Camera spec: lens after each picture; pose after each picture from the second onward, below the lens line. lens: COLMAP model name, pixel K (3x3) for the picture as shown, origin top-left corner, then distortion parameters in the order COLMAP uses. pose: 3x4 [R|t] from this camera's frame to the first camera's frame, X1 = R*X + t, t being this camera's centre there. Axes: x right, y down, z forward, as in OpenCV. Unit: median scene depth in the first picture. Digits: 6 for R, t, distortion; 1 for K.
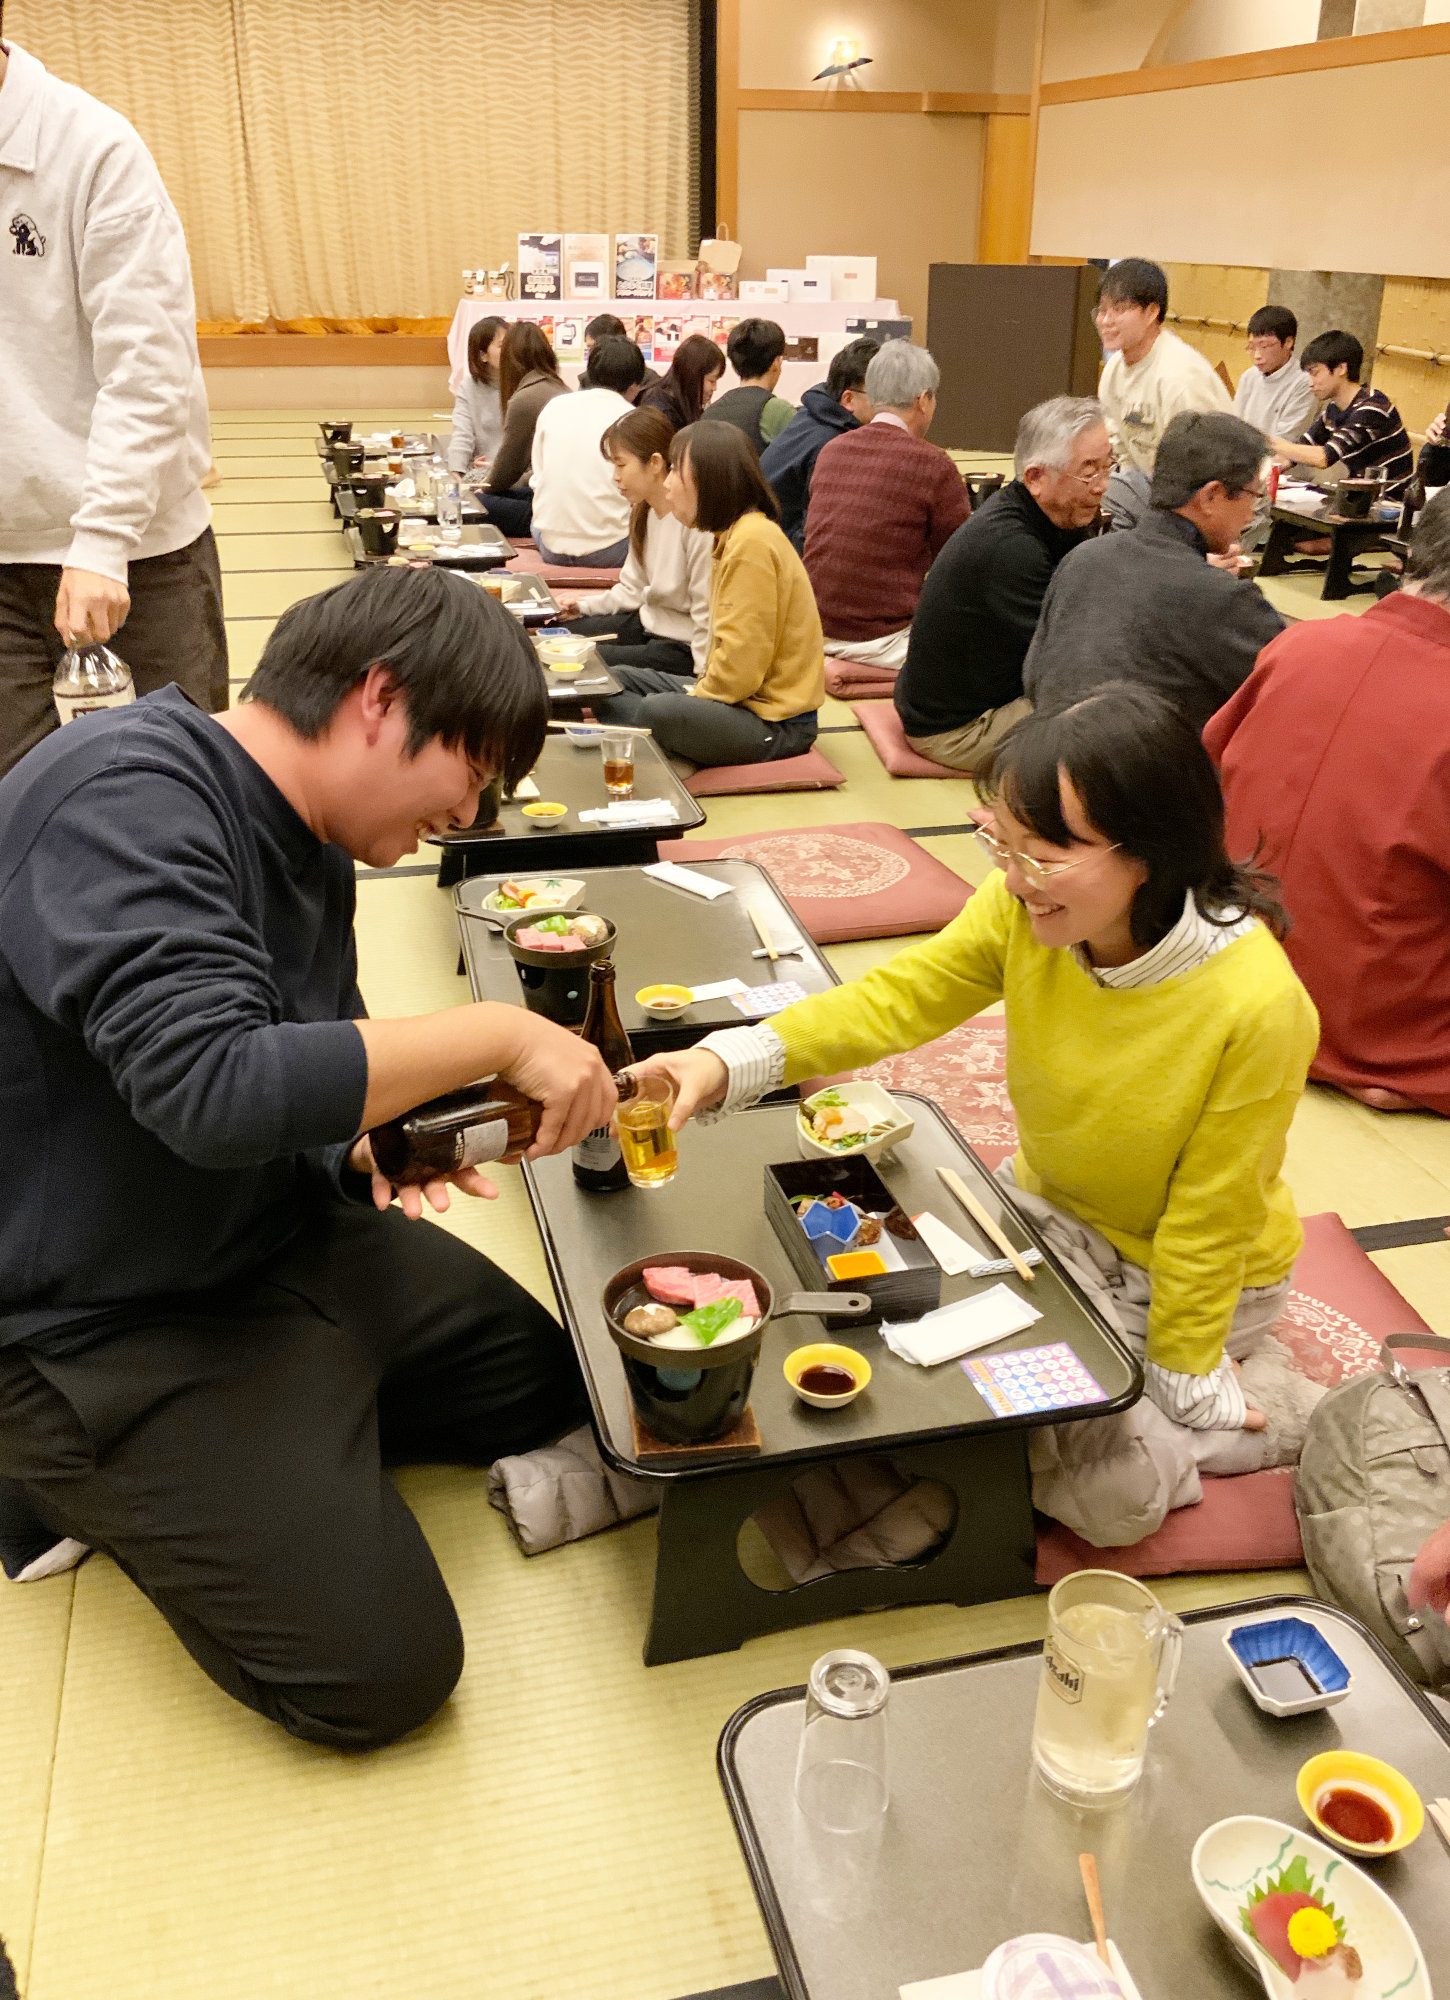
lens RADIAL K [[1702.9, 0, 725.0], [0, 1702.9, 1000.0], [0, 0, 1]] dist [0.111102, -0.239357]
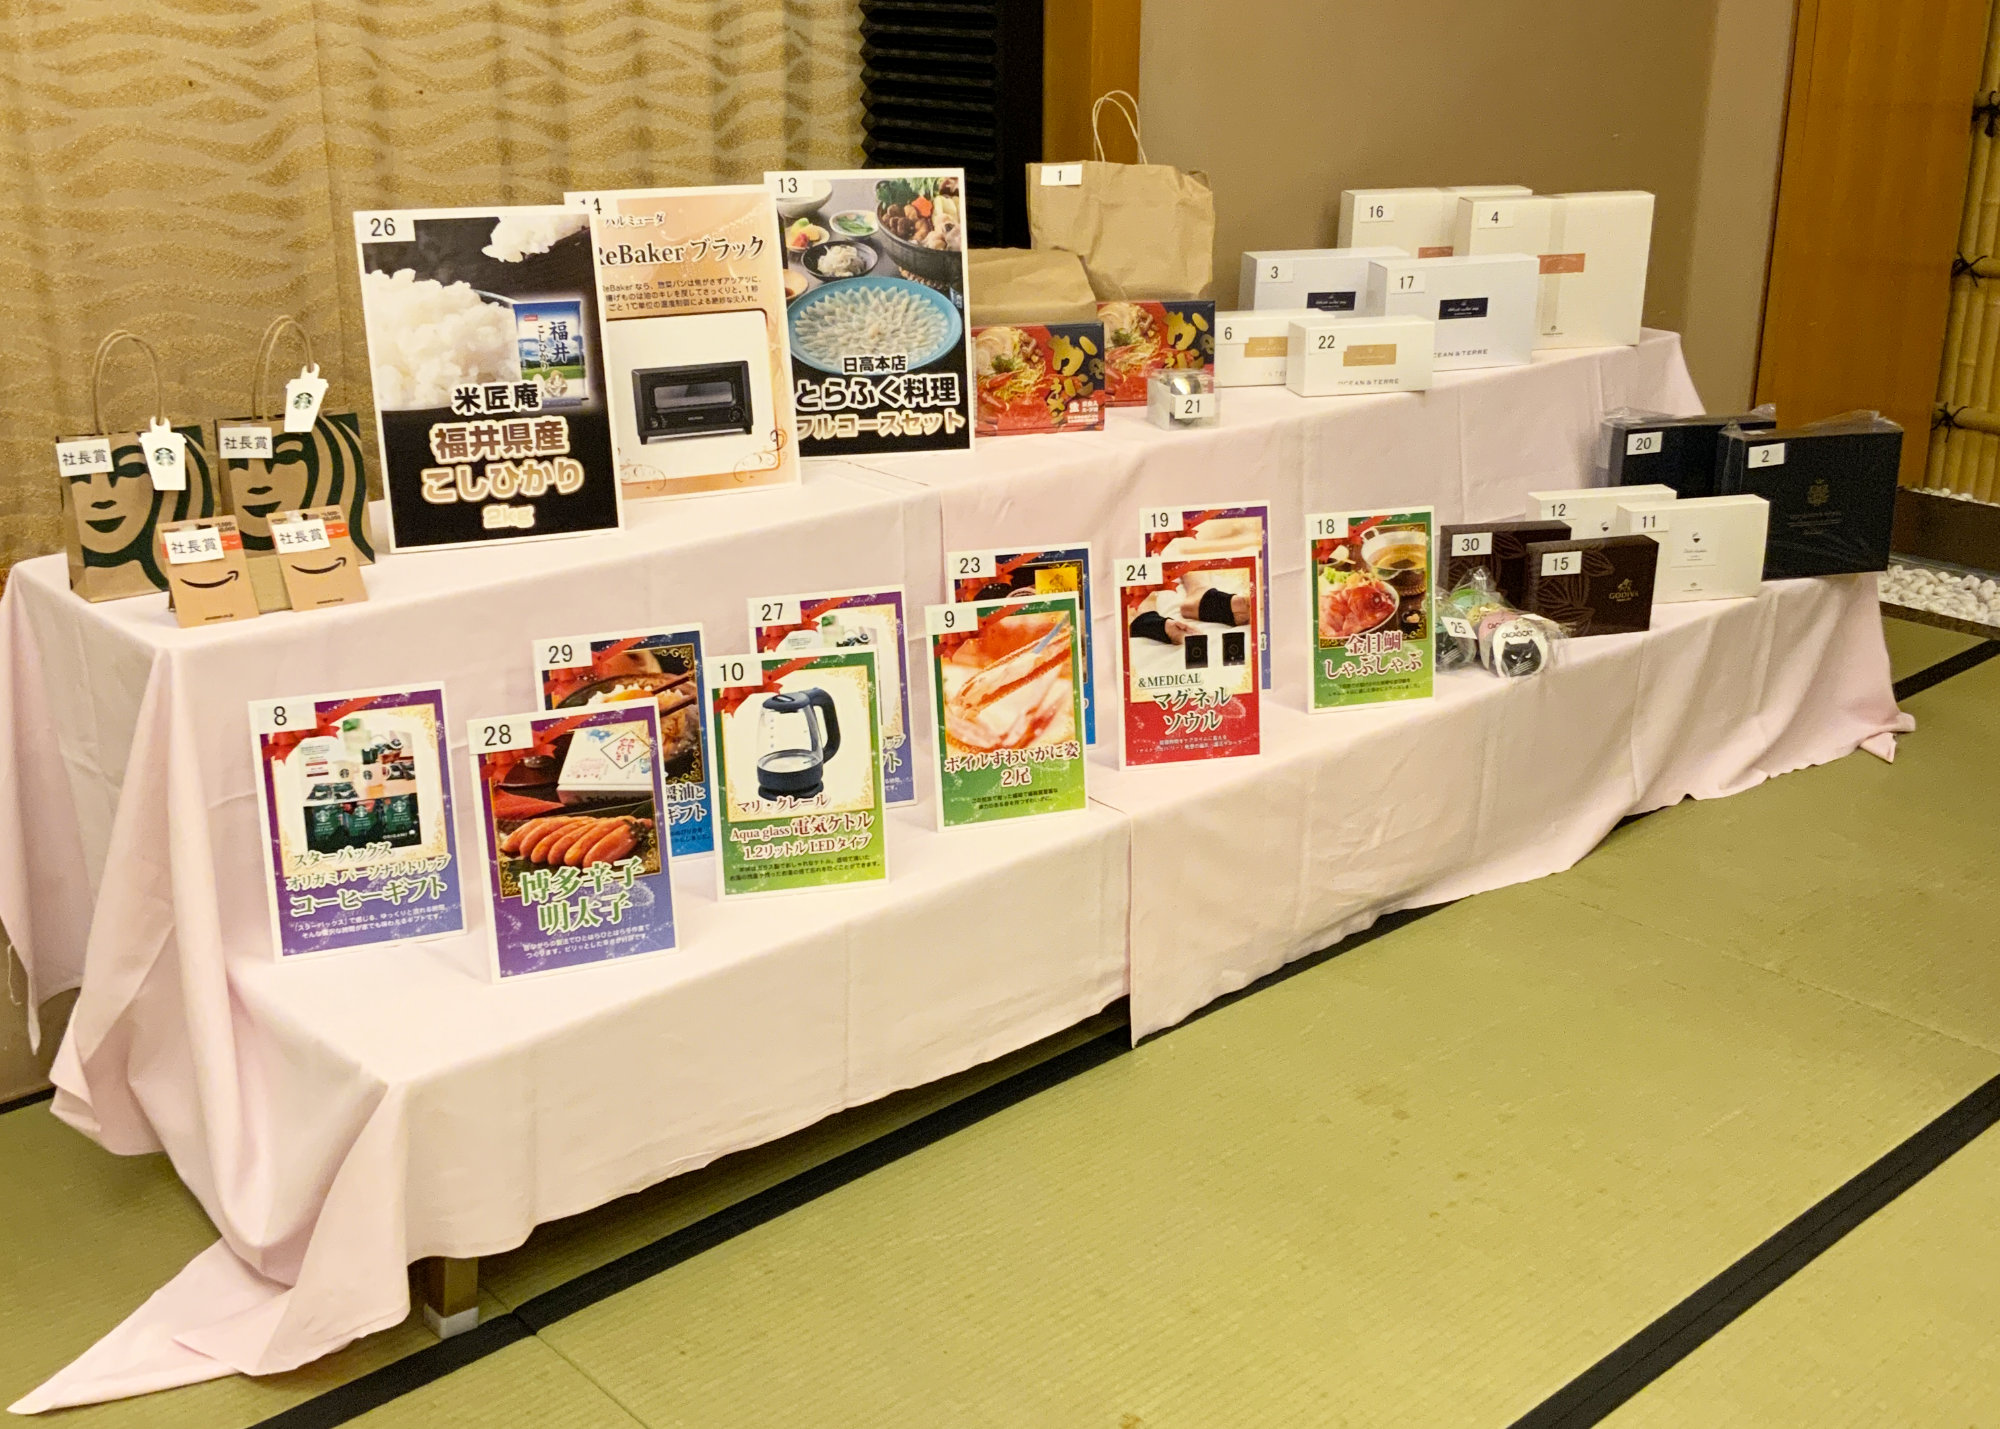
lens RADIAL K [[2178.4, 0, 1000.0], [0, 2178.4, 714.5], [0, 0, 1]] dist [0.076198, 0.003616]
pose [[0.883148, -0.163312, 0.439748, -0.168502], [0.200125, 0.979021, -0.038327, -0.367455], [-0.424263, 0.121853, 0.897303, 0.764517]]
